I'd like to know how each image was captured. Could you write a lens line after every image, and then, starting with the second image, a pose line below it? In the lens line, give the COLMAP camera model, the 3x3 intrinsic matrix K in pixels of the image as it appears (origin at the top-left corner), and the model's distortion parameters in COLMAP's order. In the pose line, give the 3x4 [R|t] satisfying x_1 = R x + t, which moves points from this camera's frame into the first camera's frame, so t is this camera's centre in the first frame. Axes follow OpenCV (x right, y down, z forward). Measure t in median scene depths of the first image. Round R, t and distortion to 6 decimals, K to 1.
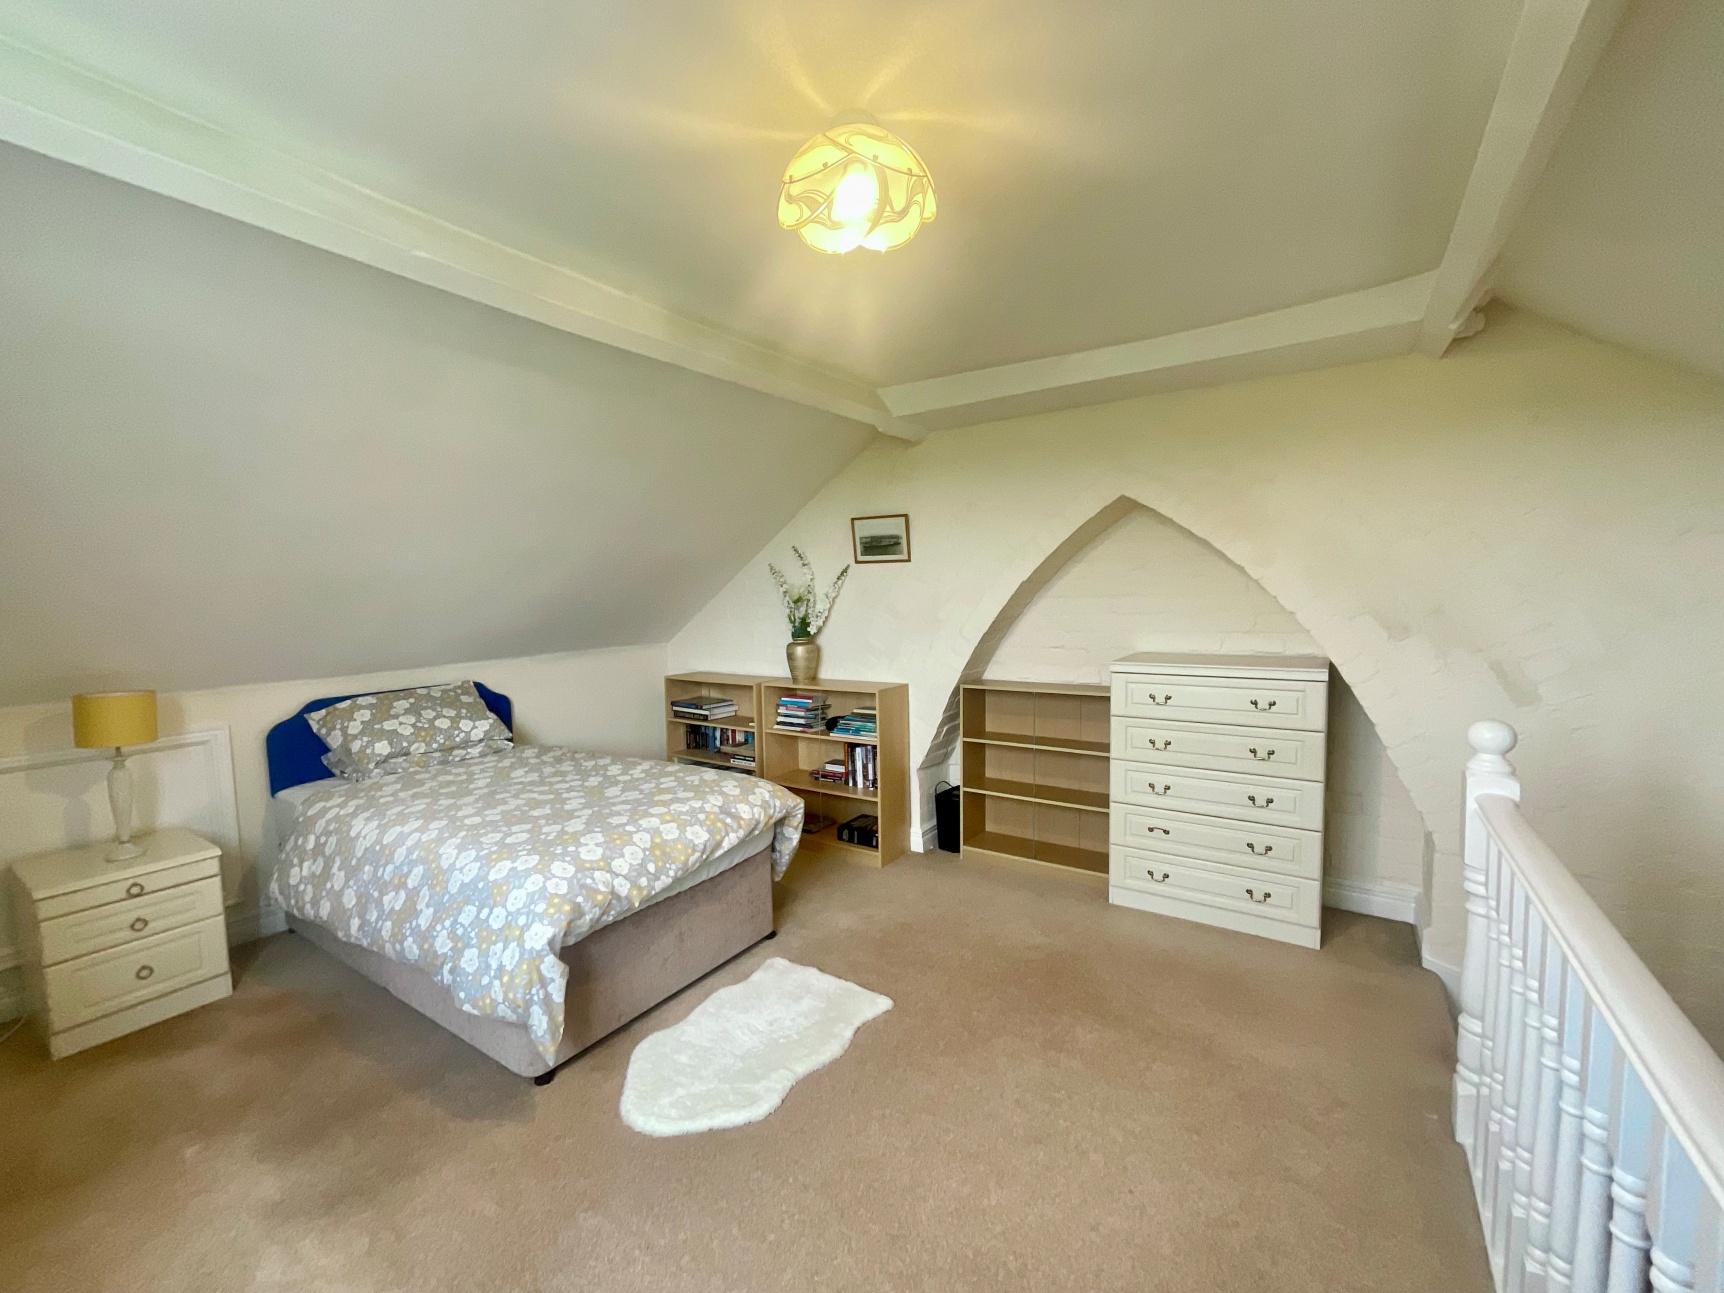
lens RADIAL K [[701.0, 0, 874.9], [0, 701.0, 647.0], [0, 0, 1]] dist [0.002039, 0.000584]
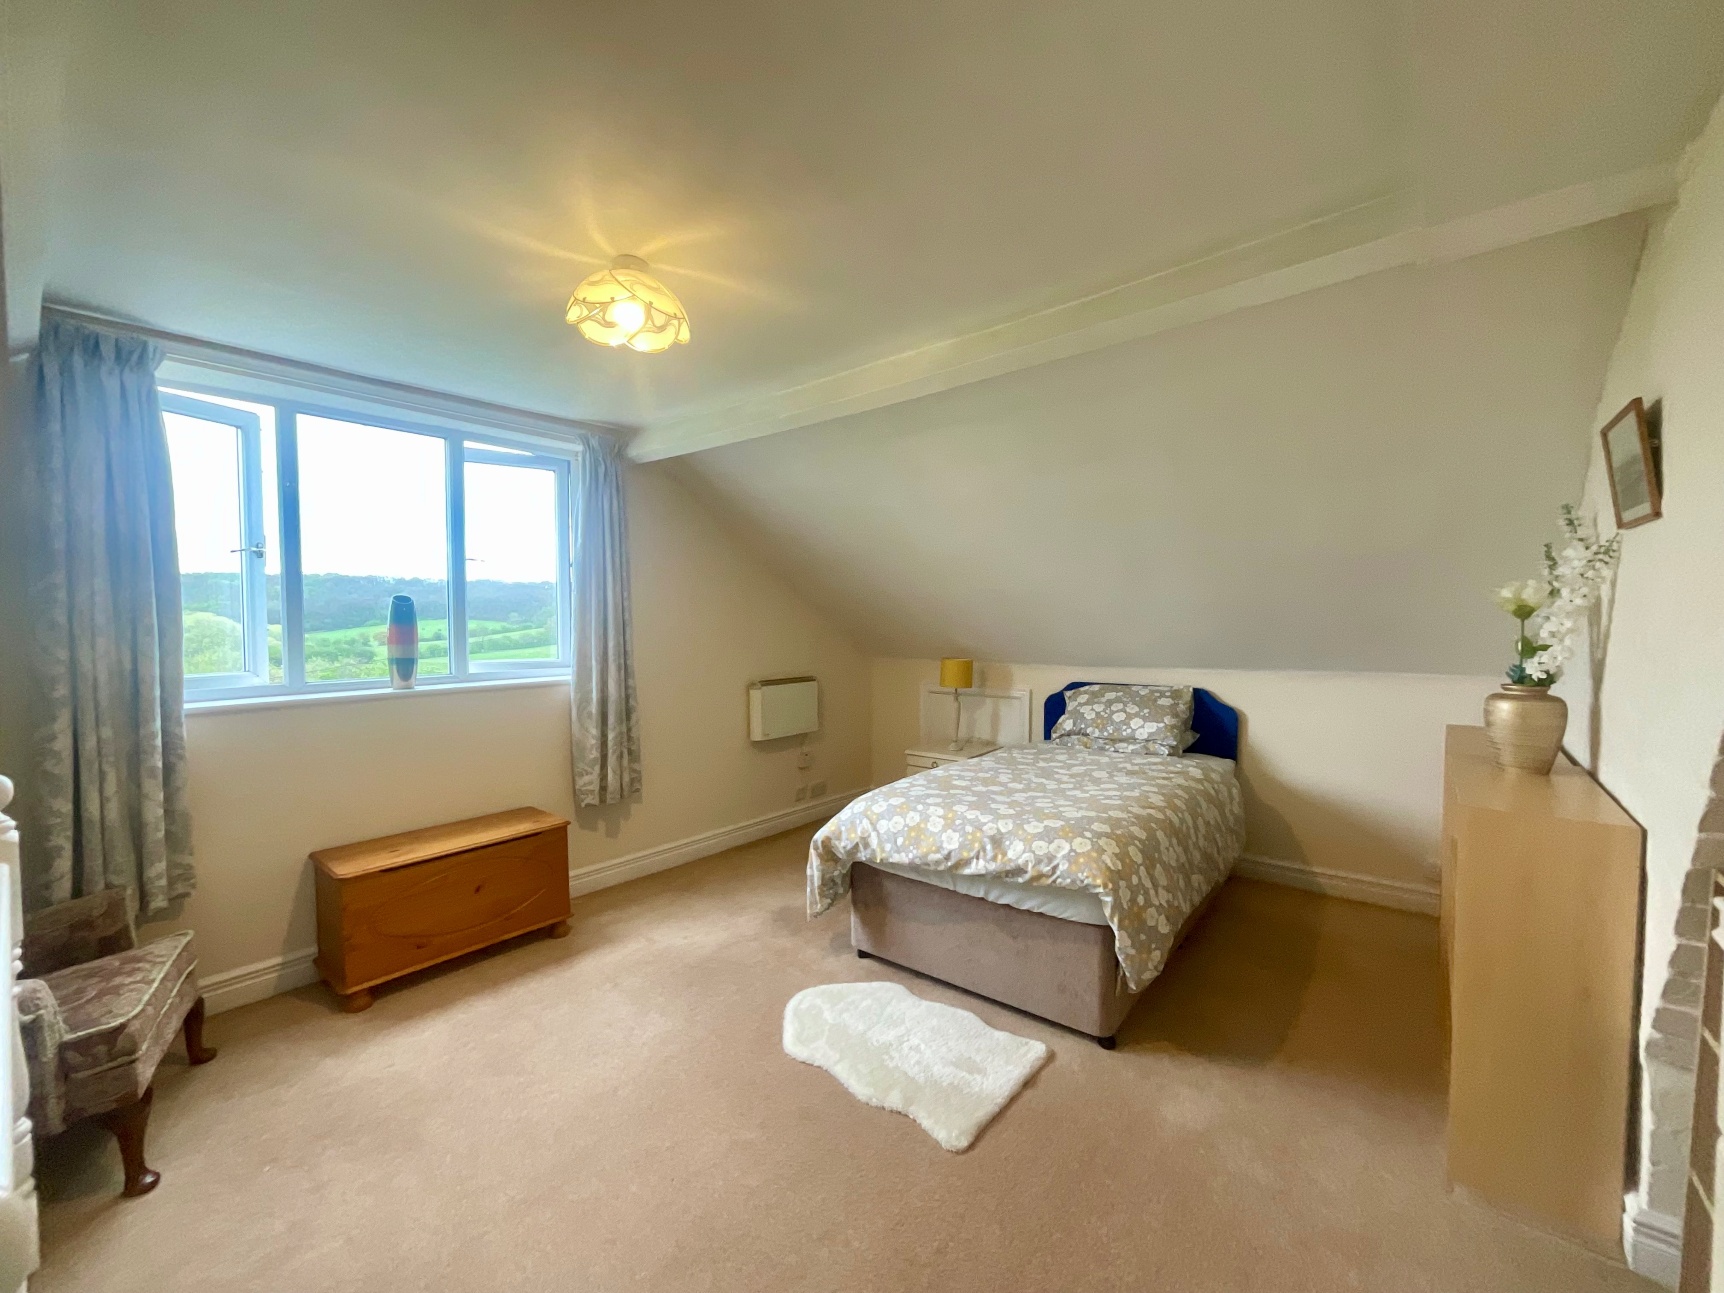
lens RADIAL K [[701.0, 0, 874.9], [0, 701.0, 647.0], [0, 0, 1]] dist [0.002039, 0.000584]
pose [[-0.106135, 0.060356, -0.992518, 0.737219], [-0.064394, 0.995644, 0.067432, -0.074560], [0.992264, 0.071069, -0.101786, 0.942457]]
